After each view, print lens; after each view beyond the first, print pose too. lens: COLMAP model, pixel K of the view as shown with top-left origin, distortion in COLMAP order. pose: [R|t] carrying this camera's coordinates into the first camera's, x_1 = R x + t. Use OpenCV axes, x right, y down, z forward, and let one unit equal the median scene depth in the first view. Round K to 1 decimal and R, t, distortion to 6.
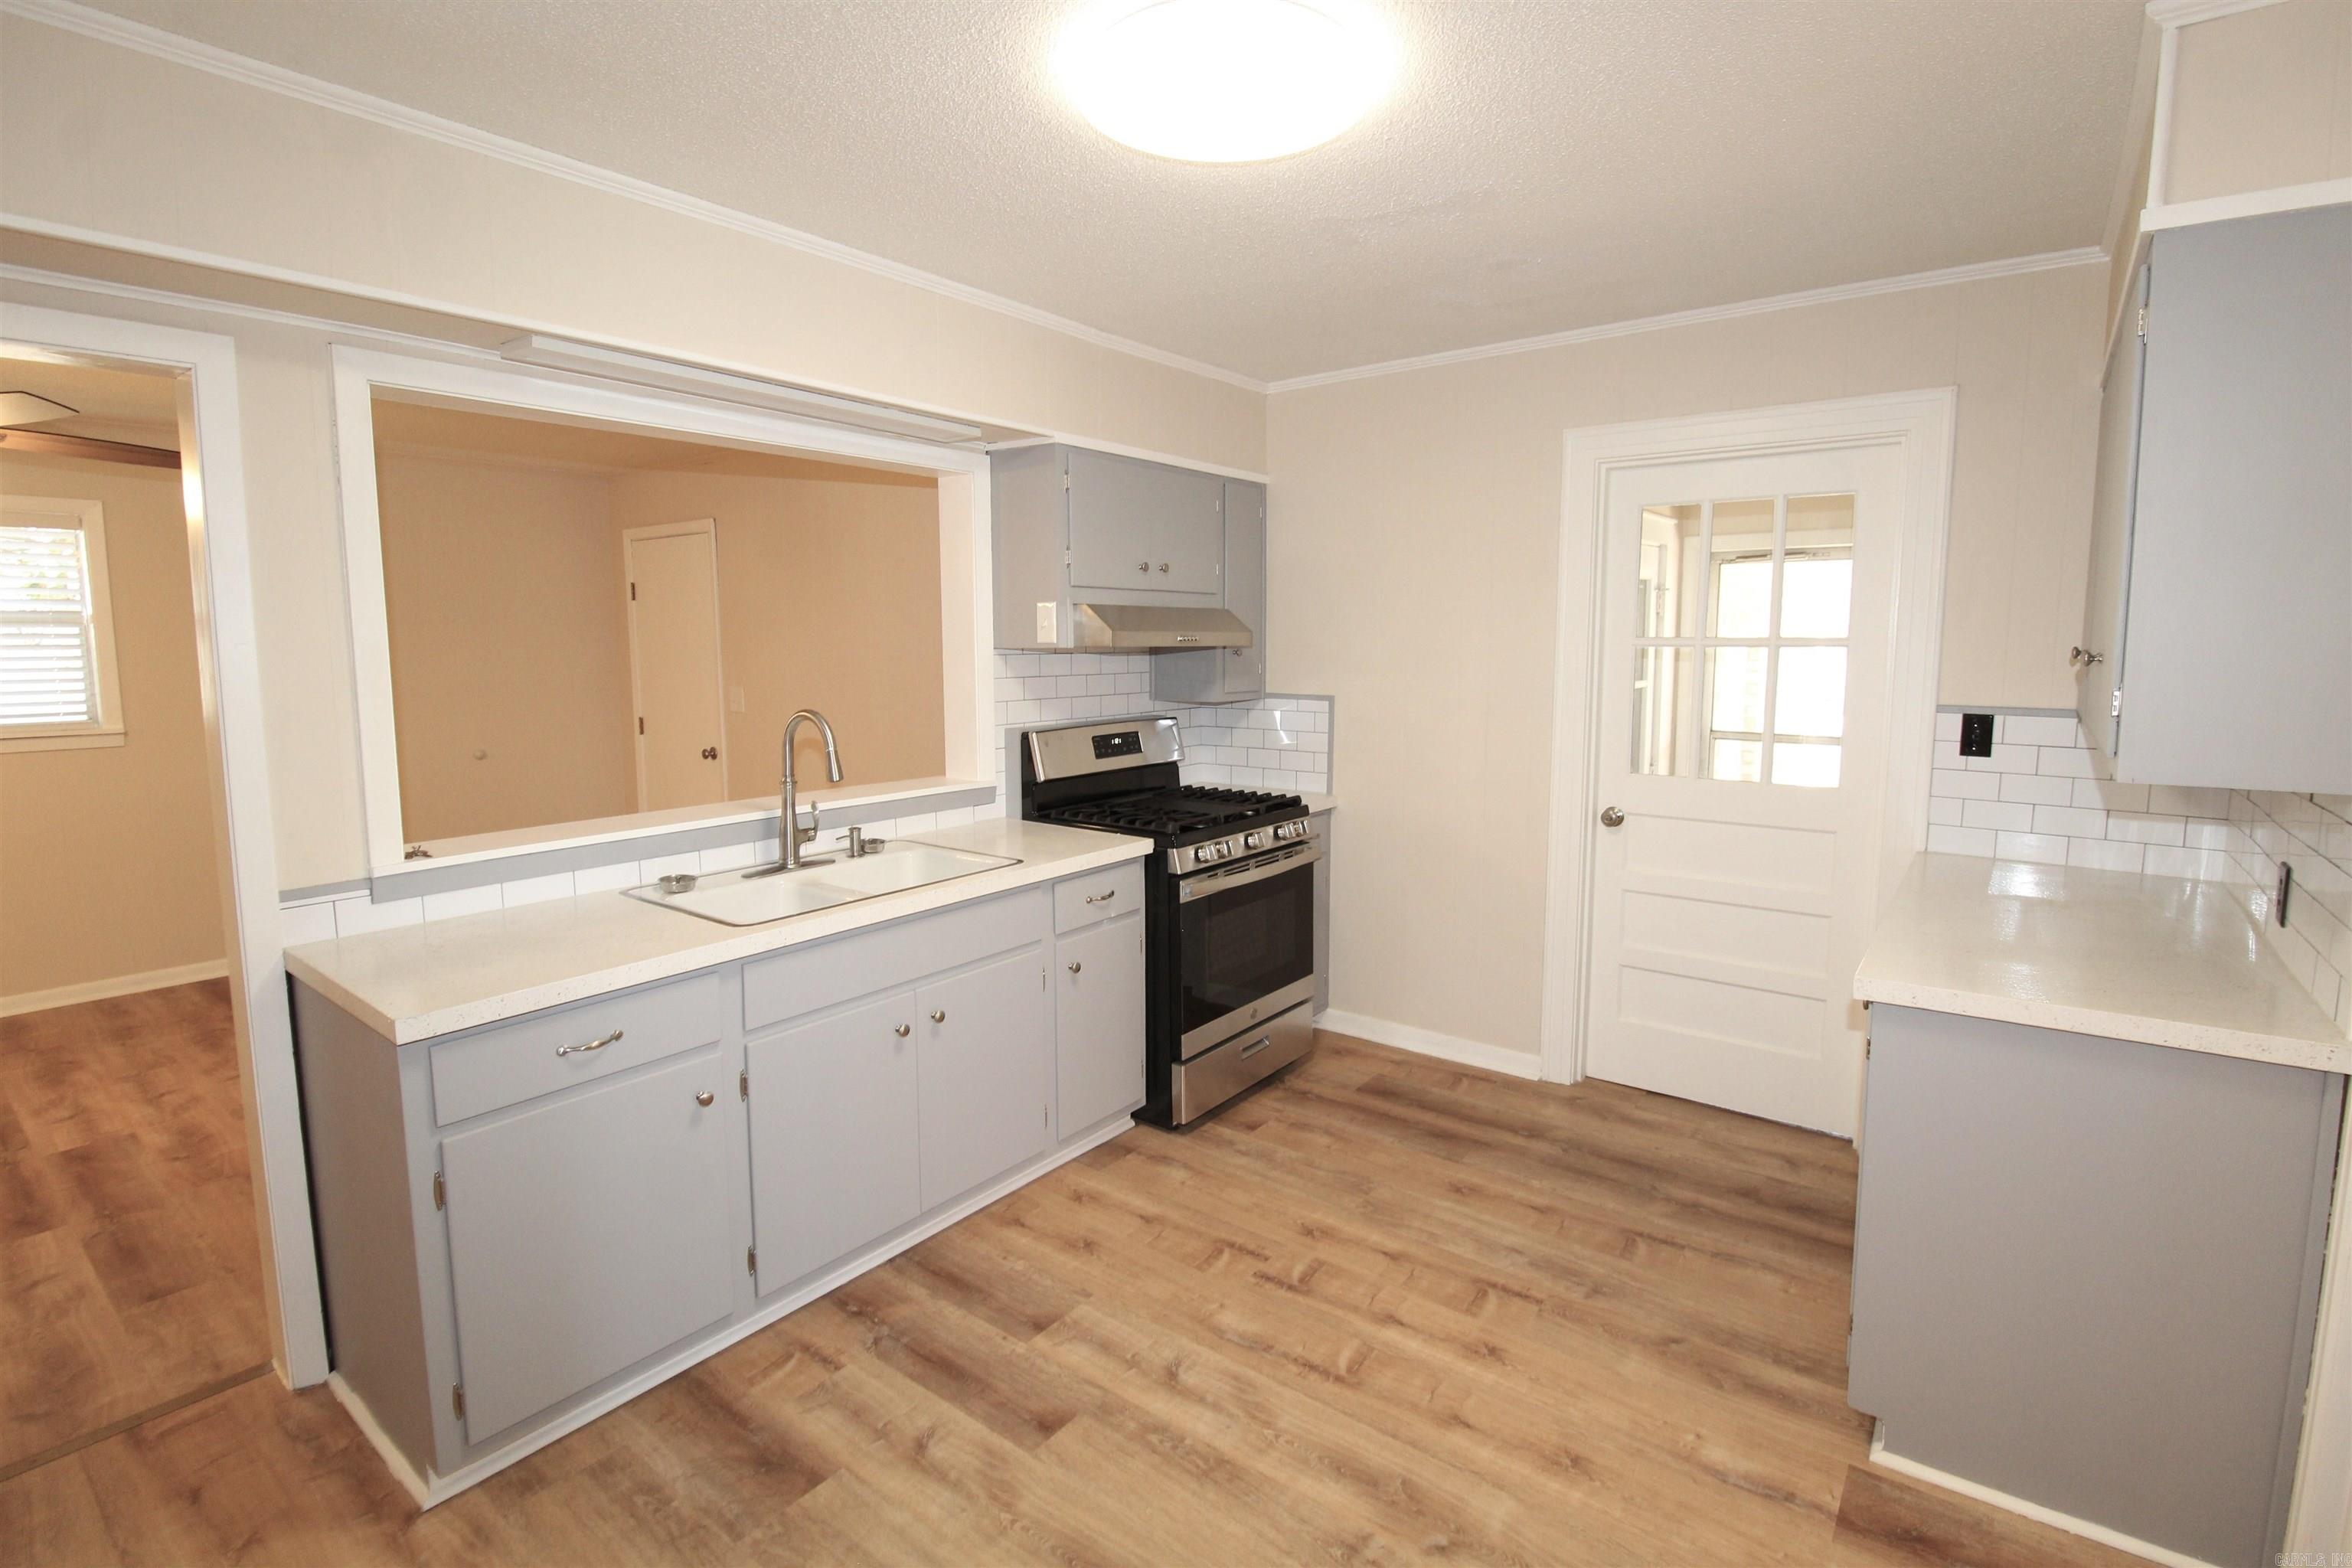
lens RADIAL K [[1086.0, 0, 1207.5], [0, 1086.0, 756.6], [0, 0, 1]] dist [0.000480, -0.014011]
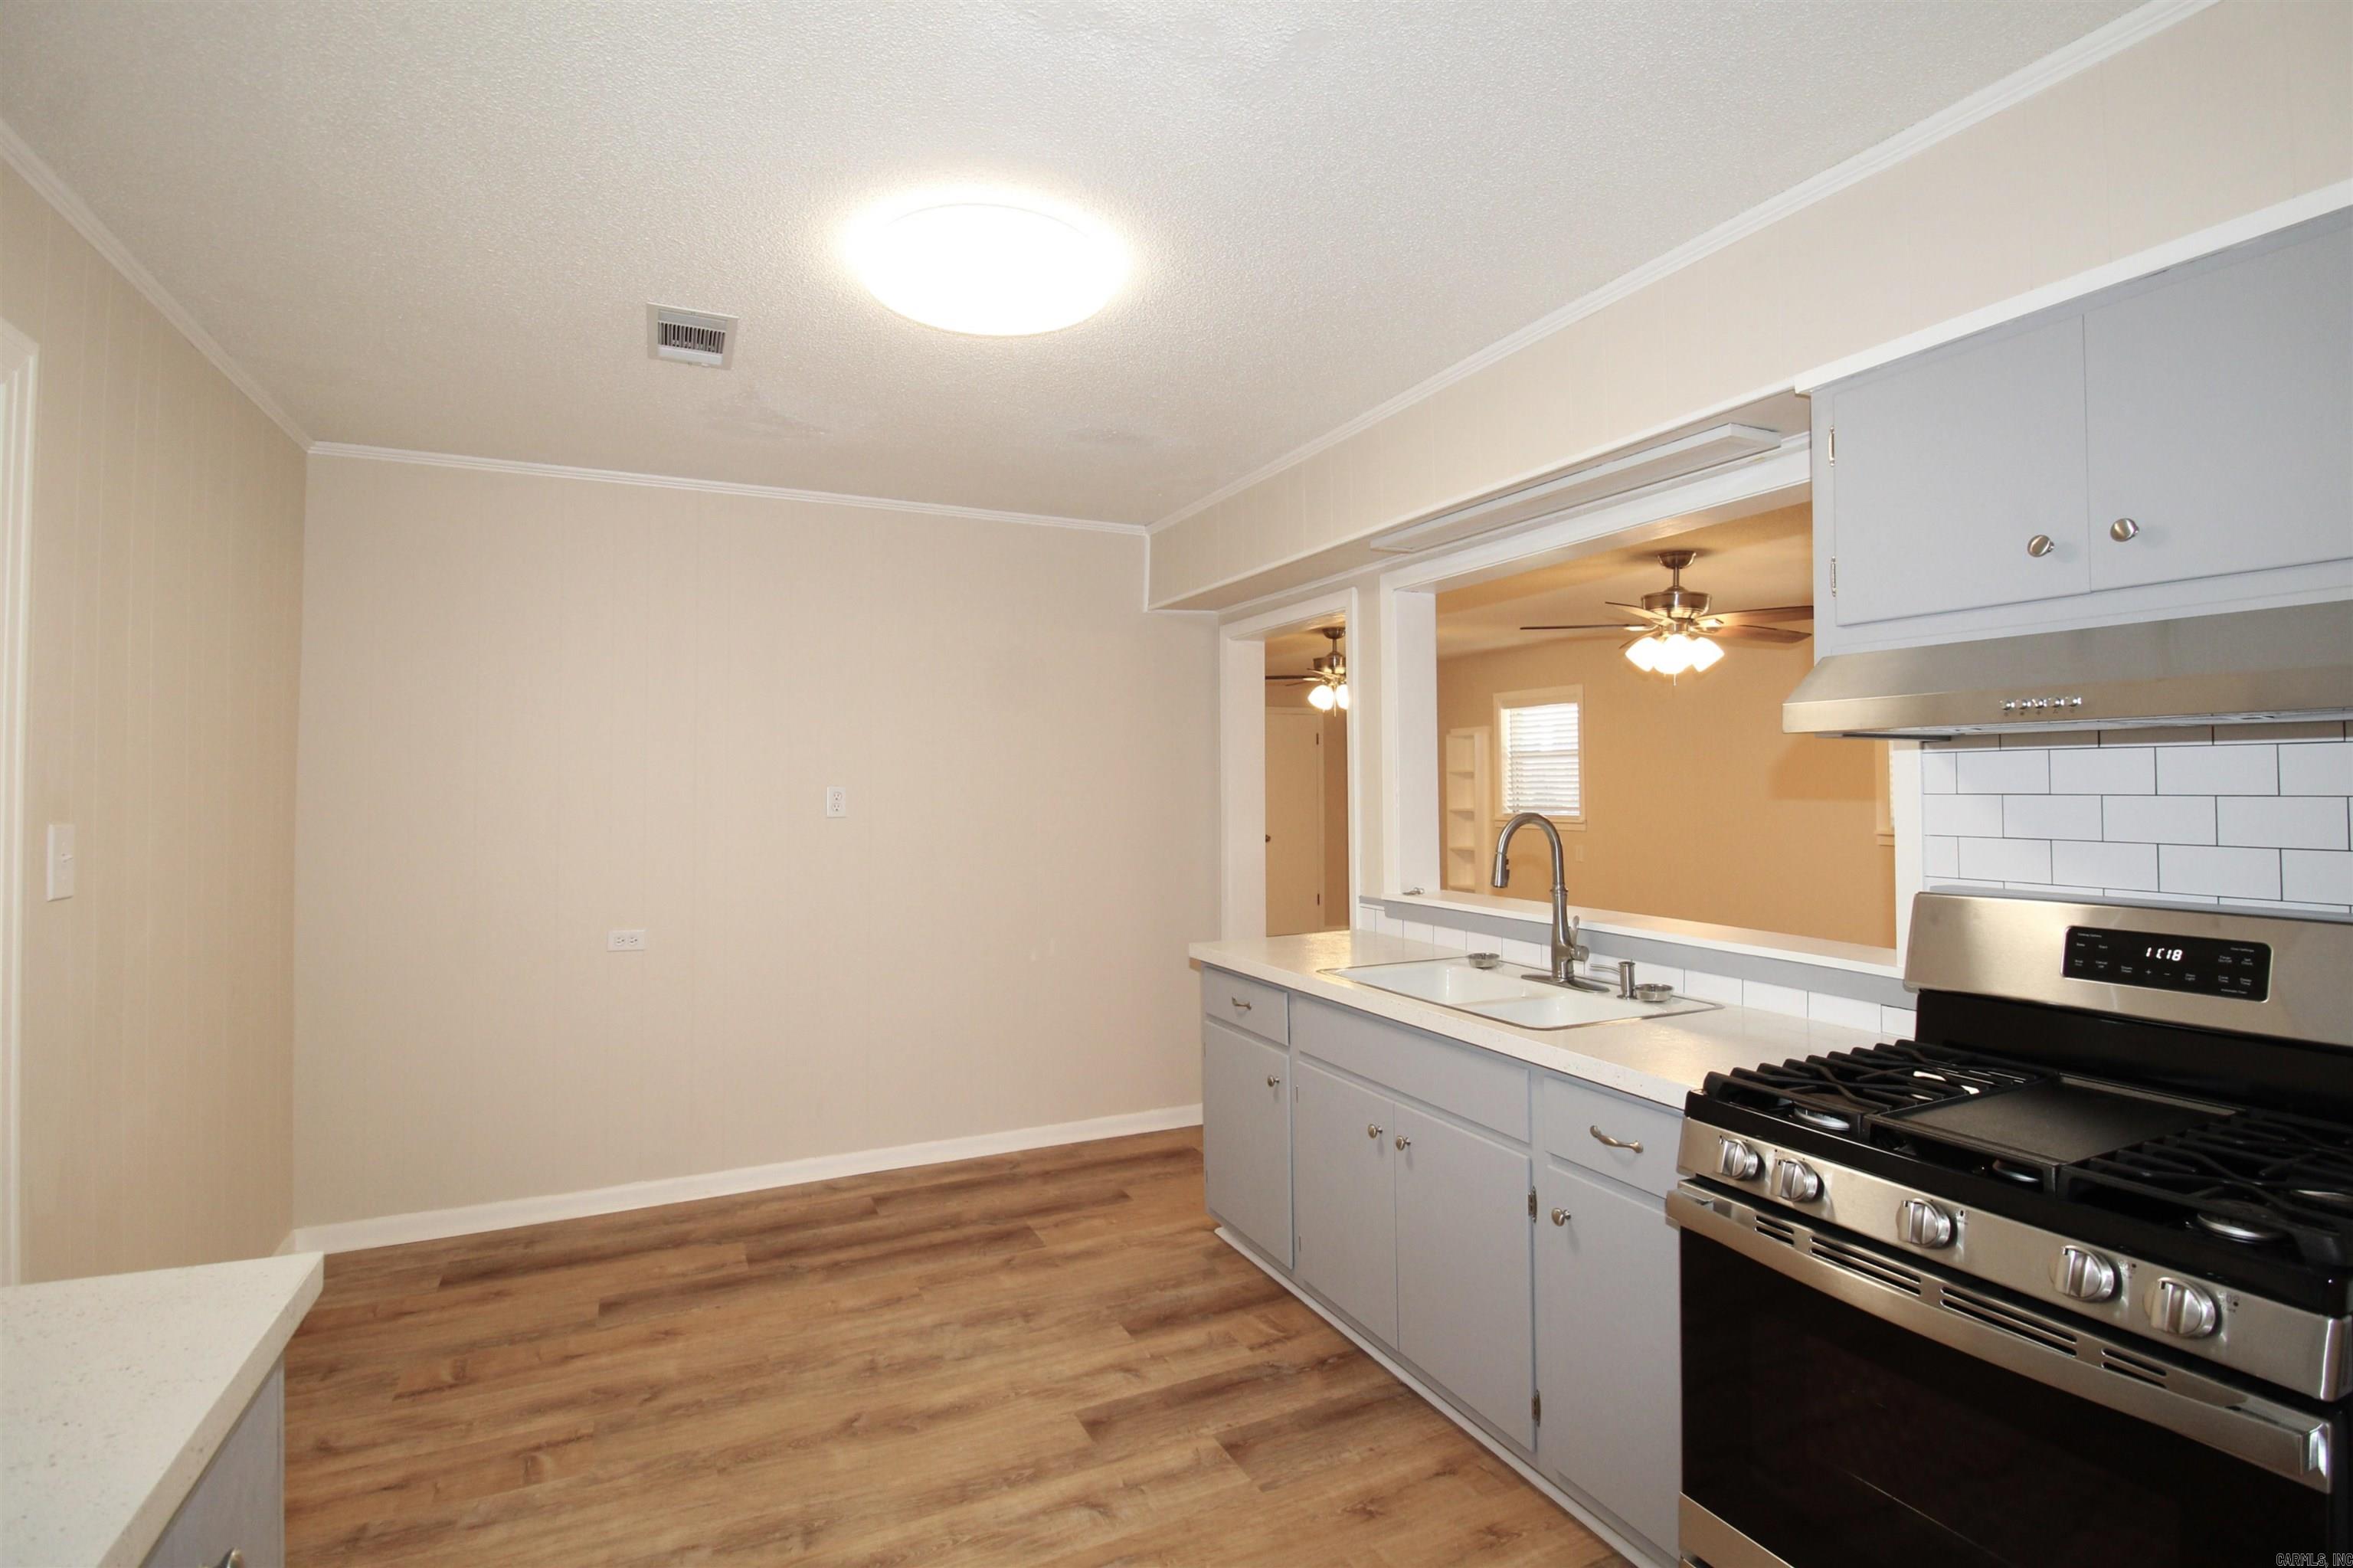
lens RADIAL K [[1116.1, 0, 1181.2], [0, 1116.1, 753.0], [0, 0, 1]] dist [0.001958, -0.014585]
pose [[-0.471428, -0.020406, -0.881669, 0.684378], [-0.090277, 0.995597, 0.025228, -0.097940], [0.877272, 0.091488, -0.471194, 1.251725]]
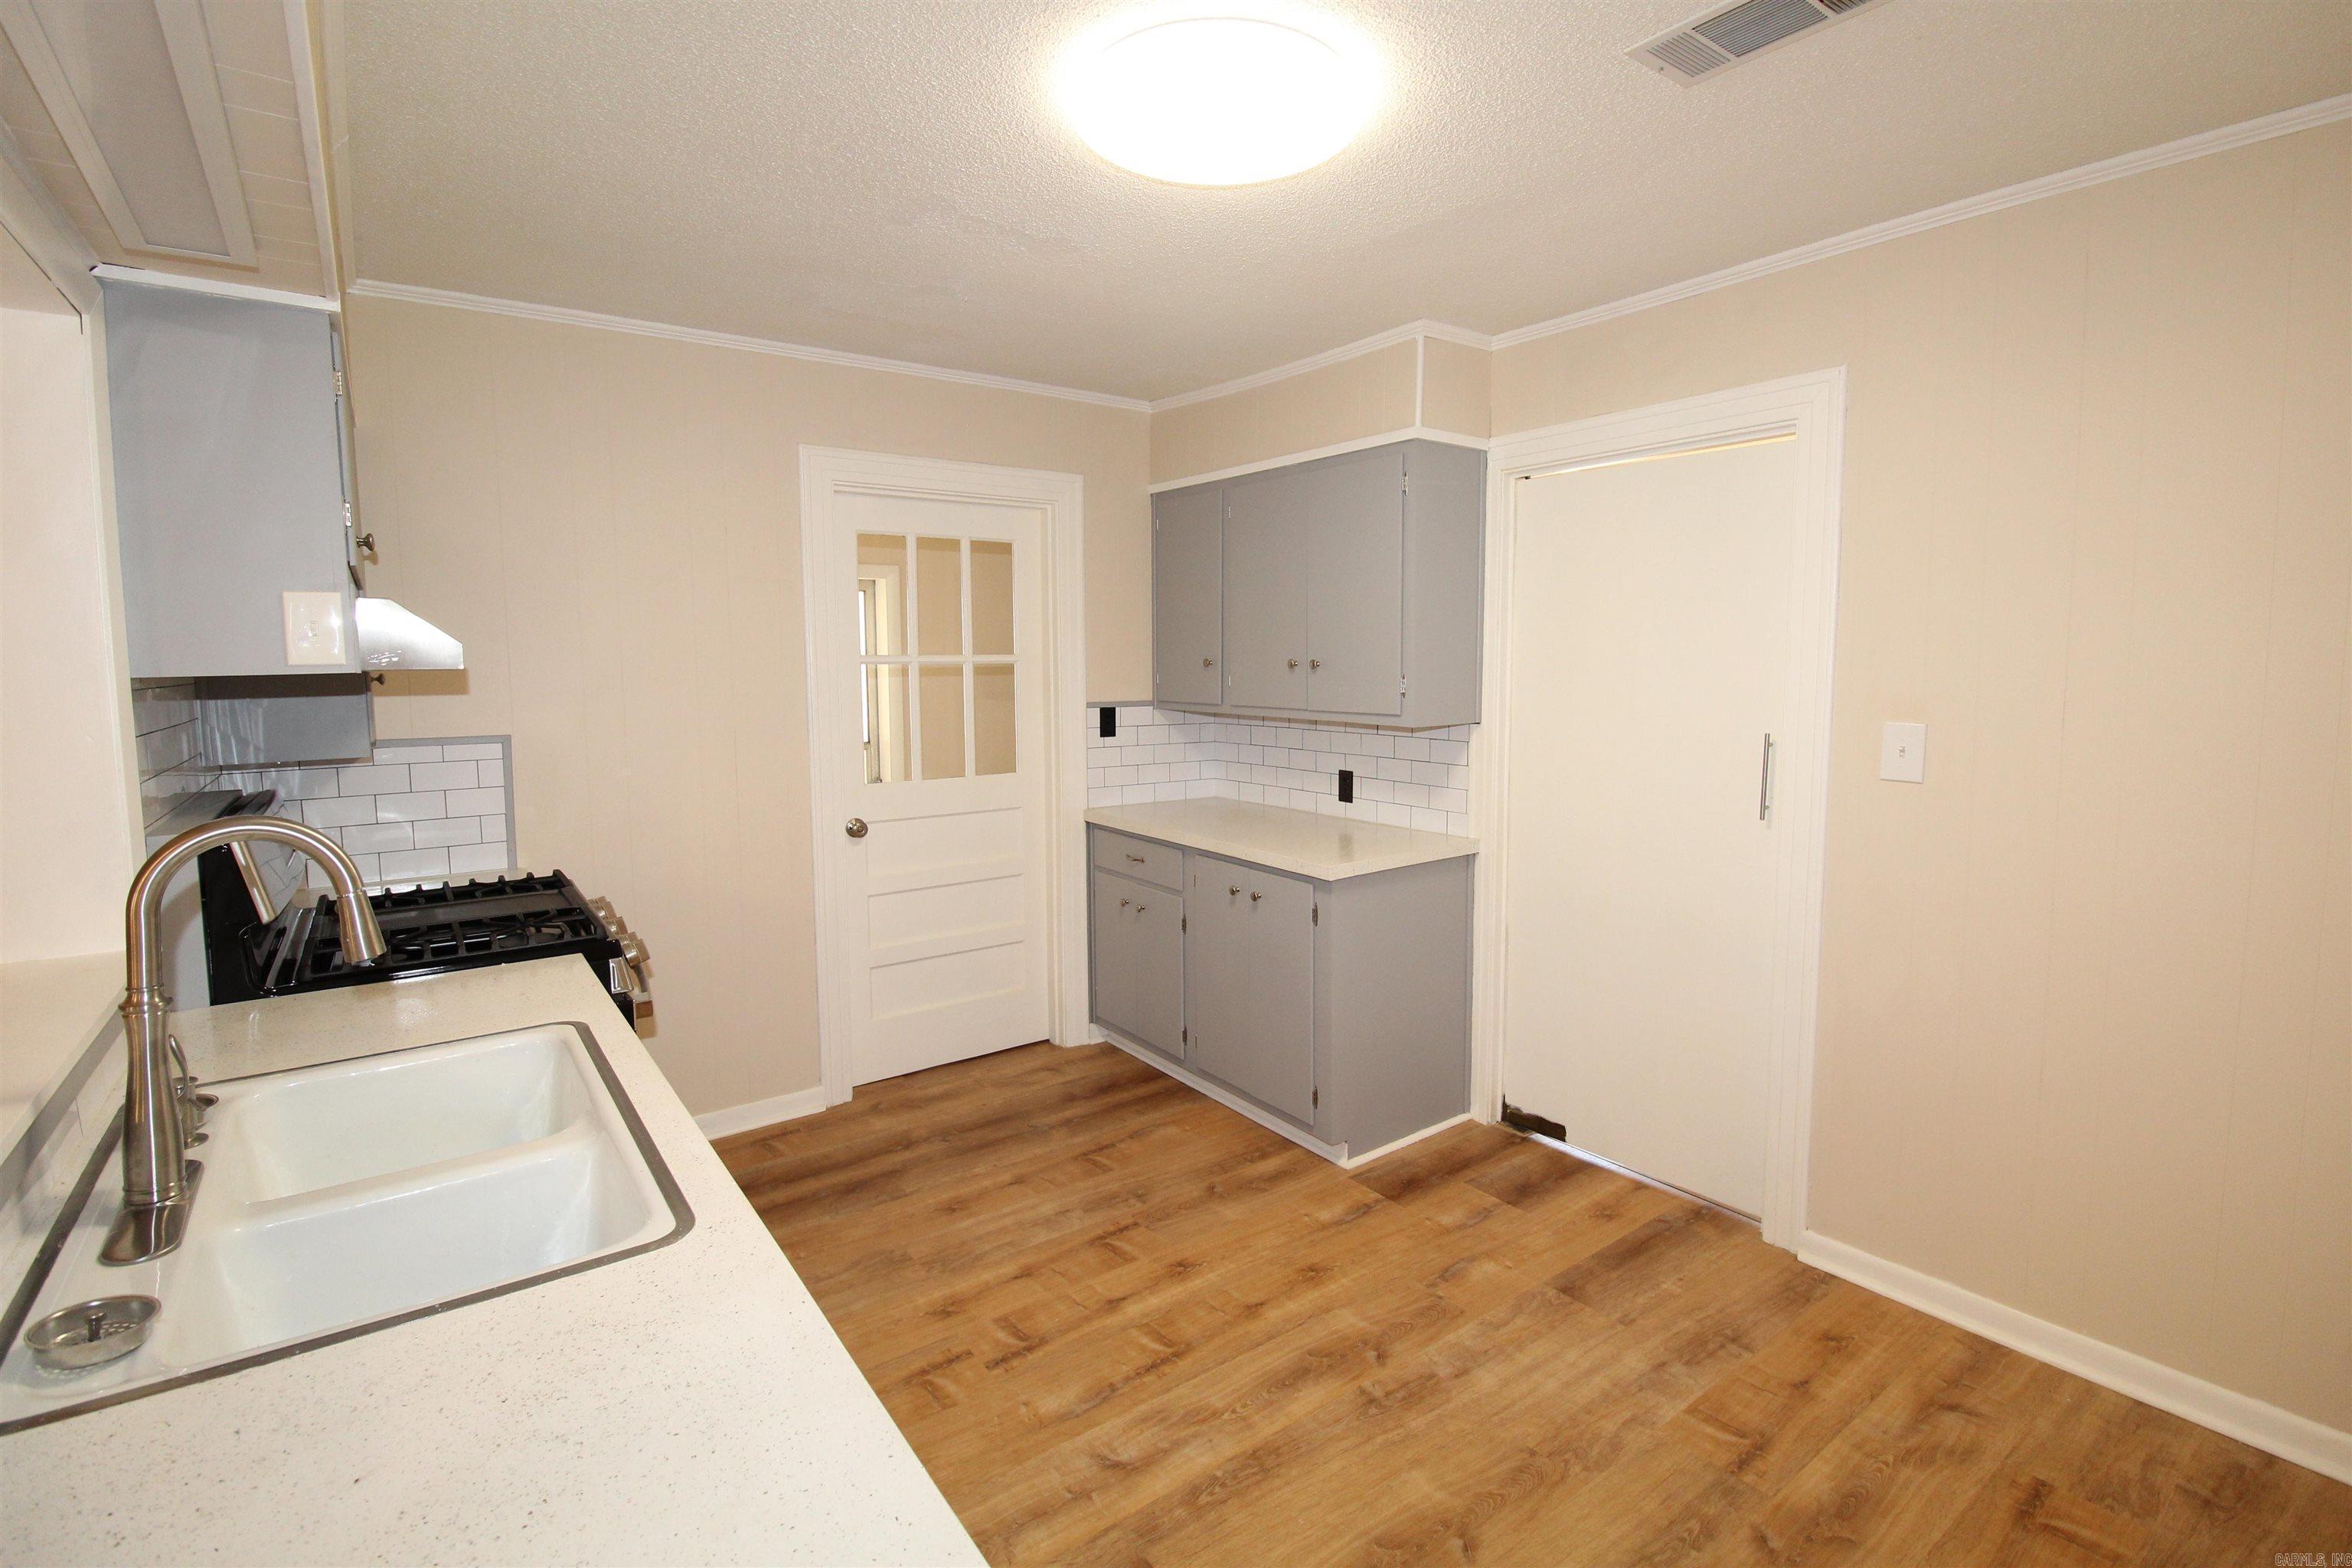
lens RADIAL K [[1080.0, 0, 1178.7], [0, 1080.0, 757.1], [0, 0, 1]] dist [0.002916, -0.014463]
pose [[0.295116, -0.089875, 0.951225, -0.699924], [0.110239, 0.992120, 0.059538, -0.054090], [-0.949081, 0.087291, 0.302698, 0.536636]]
